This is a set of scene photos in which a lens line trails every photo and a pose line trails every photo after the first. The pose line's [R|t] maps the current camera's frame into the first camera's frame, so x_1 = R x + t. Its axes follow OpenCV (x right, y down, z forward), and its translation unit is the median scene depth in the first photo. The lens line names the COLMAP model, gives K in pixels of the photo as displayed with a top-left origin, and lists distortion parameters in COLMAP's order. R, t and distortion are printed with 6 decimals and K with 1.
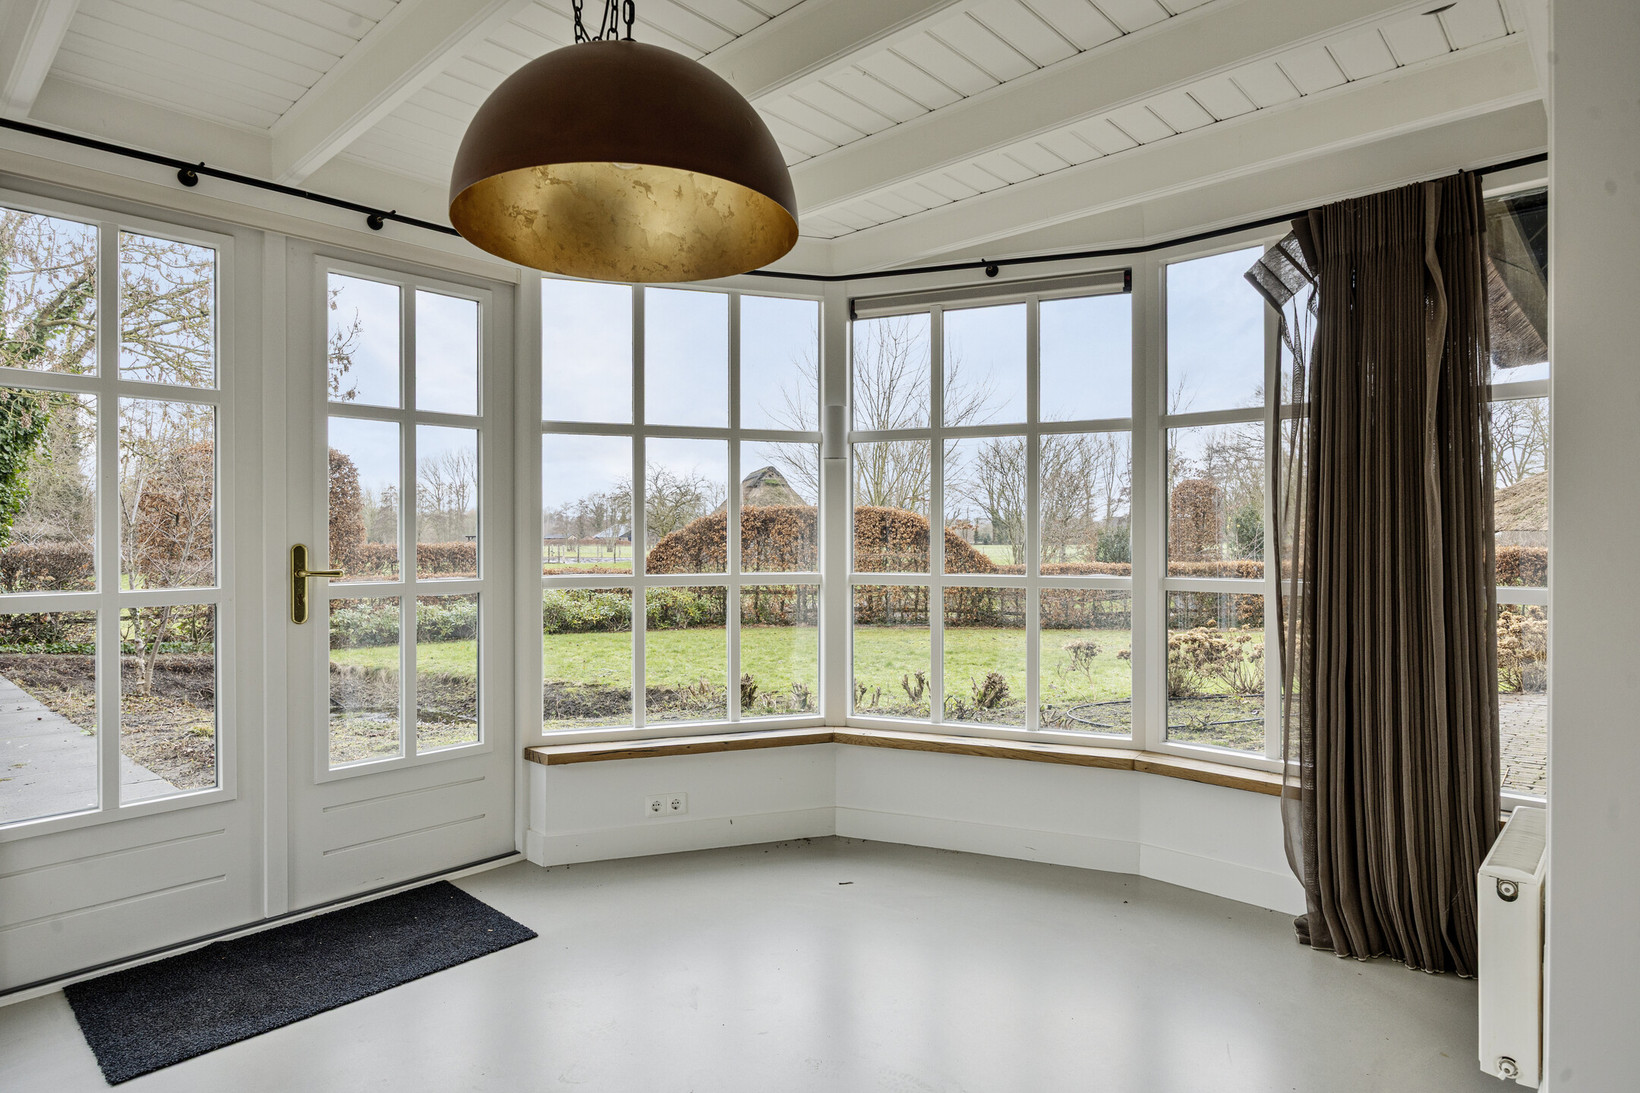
lens RADIAL K [[910.6, 0, 816.9], [0, 910.6, 538.3], [0, 0, 1]] dist [-0.002733, -0.000719]
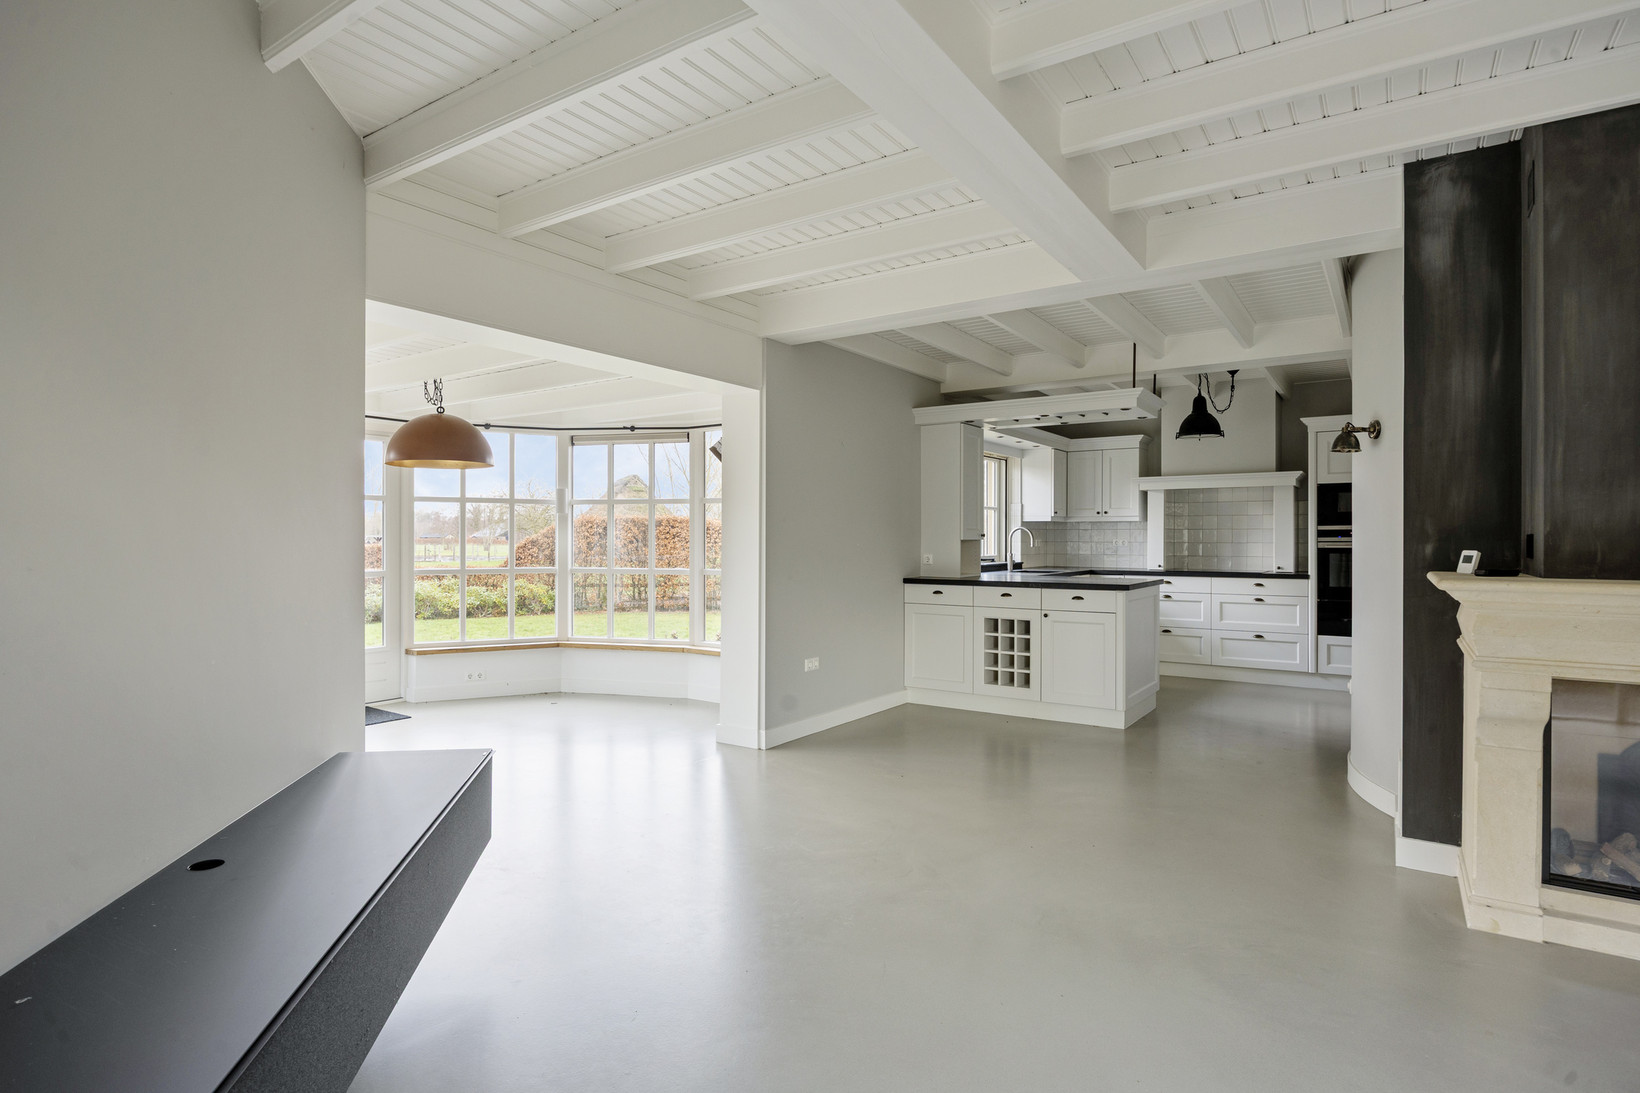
lens RADIAL K [[881.5, 0, 831.6], [0, 881.5, 541.5], [0, 0, 1]] dist [0.001565, -0.001353]
pose [[0.989601, 0.002340, 0.143821, 0.362512], [-0.003101, 0.999982, 0.005071, -0.036358], [-0.143807, -0.005464, 0.989591, -1.164430]]
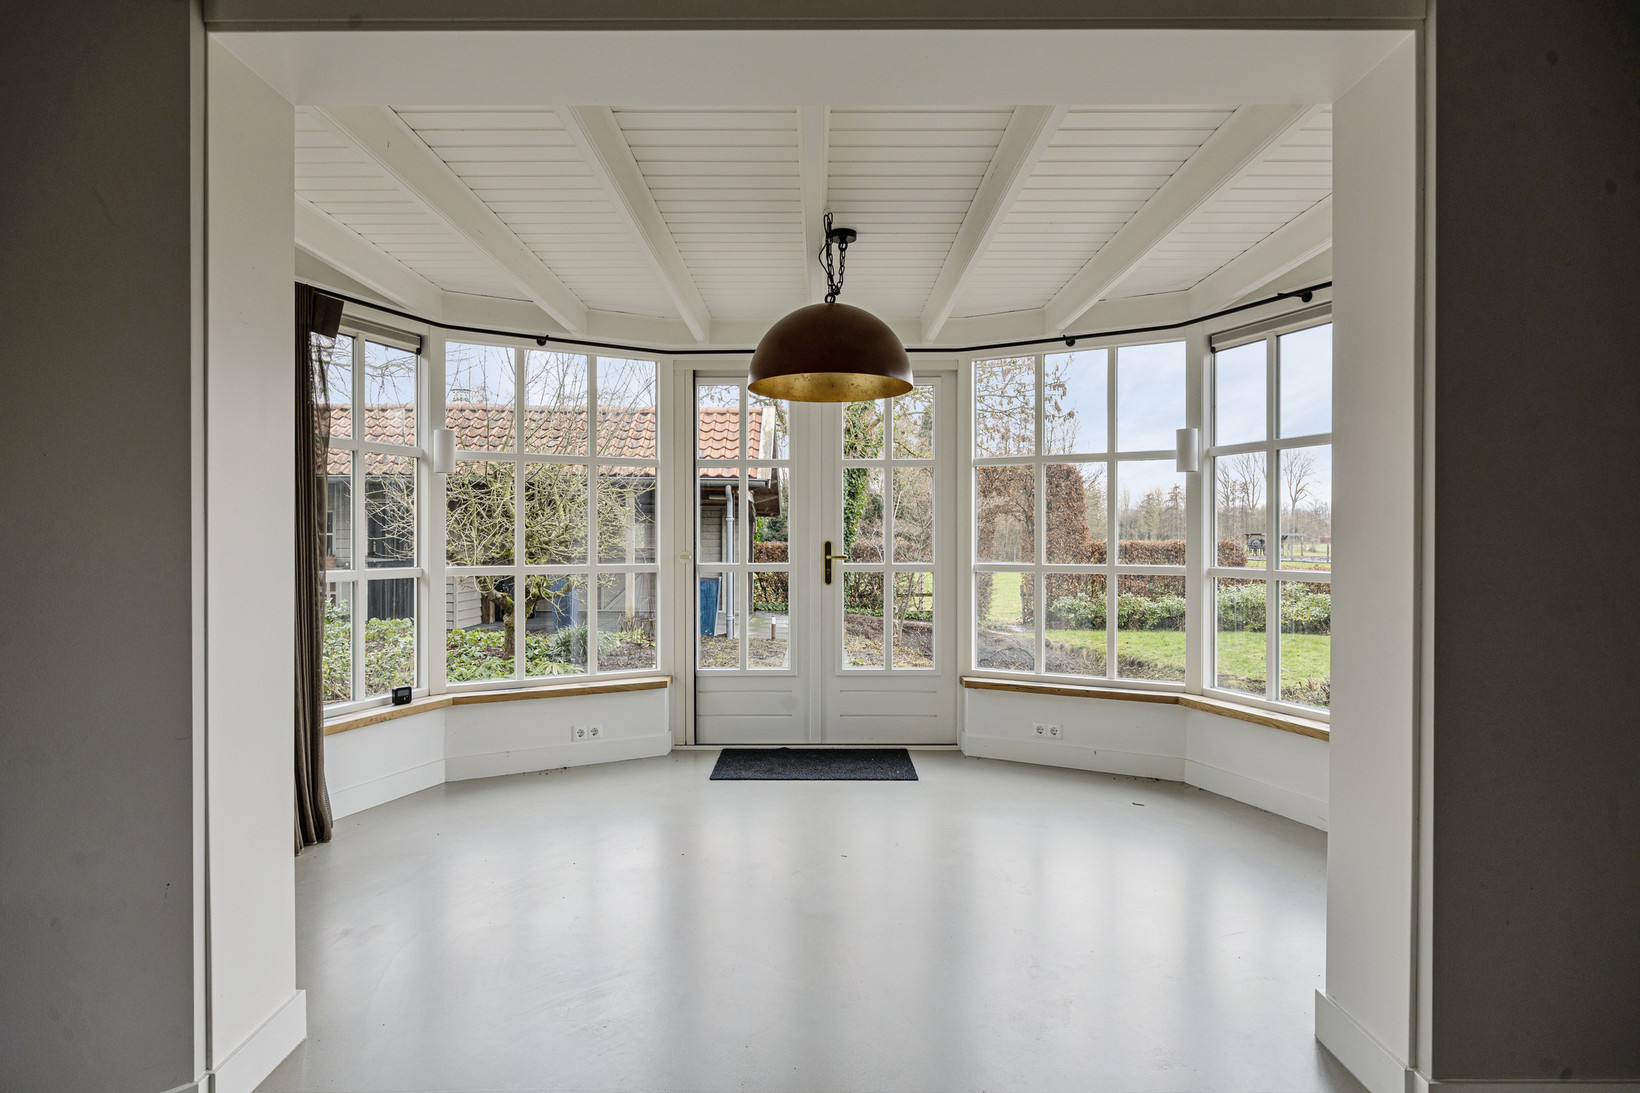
lens RADIAL K [[910.6, 0, 816.7], [0, 910.6, 541.1], [0, 0, 1]] dist [-0.002733, -0.000719]
pose [[0.676865, 0.004888, -0.736091, 0.606243], [-0.000944, 0.999983, 0.005772, -0.002388], [0.736107, -0.003212, 0.676858, -0.190932]]
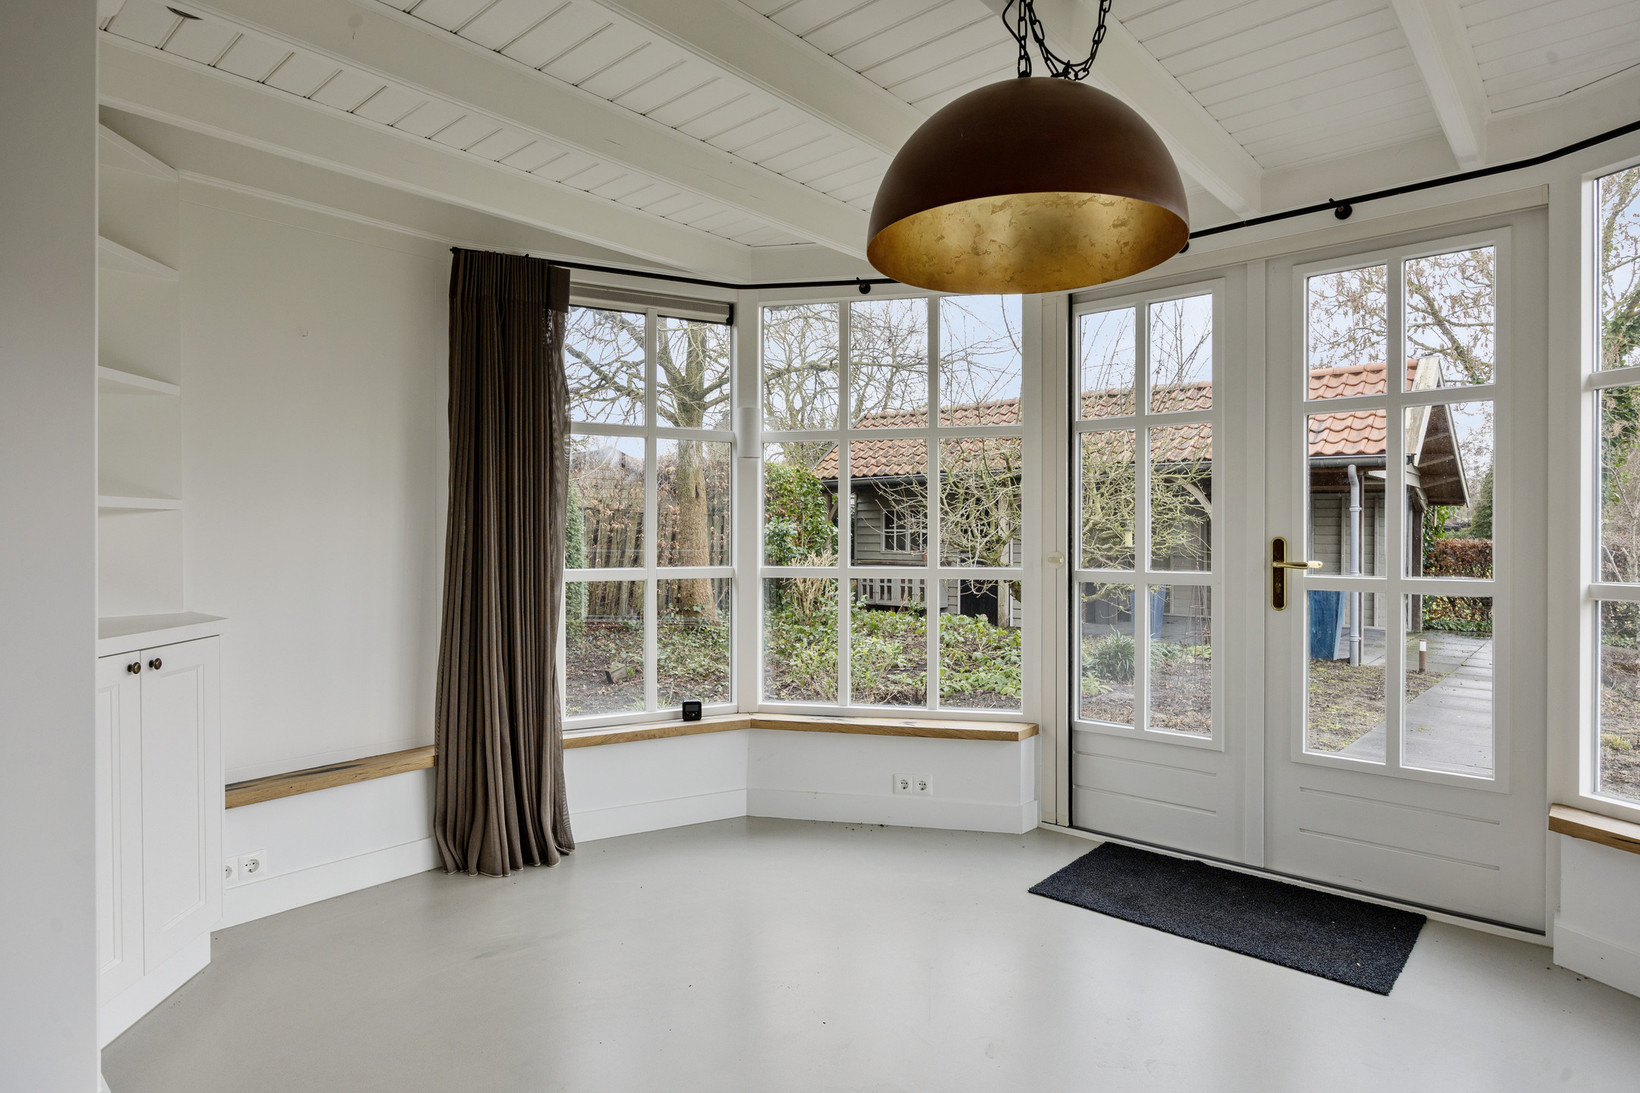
lens RADIAL K [[910.6, 0, 821.5], [0, 910.6, 534.5], [0, 0, 1]] dist [-0.002733, -0.000719]
pose [[0.024405, 0.003001, -0.999698, 0.417735], [0.000022, 0.999995, 0.003002, 0.000047], [0.999702, -0.000095, 0.024405, 0.349055]]
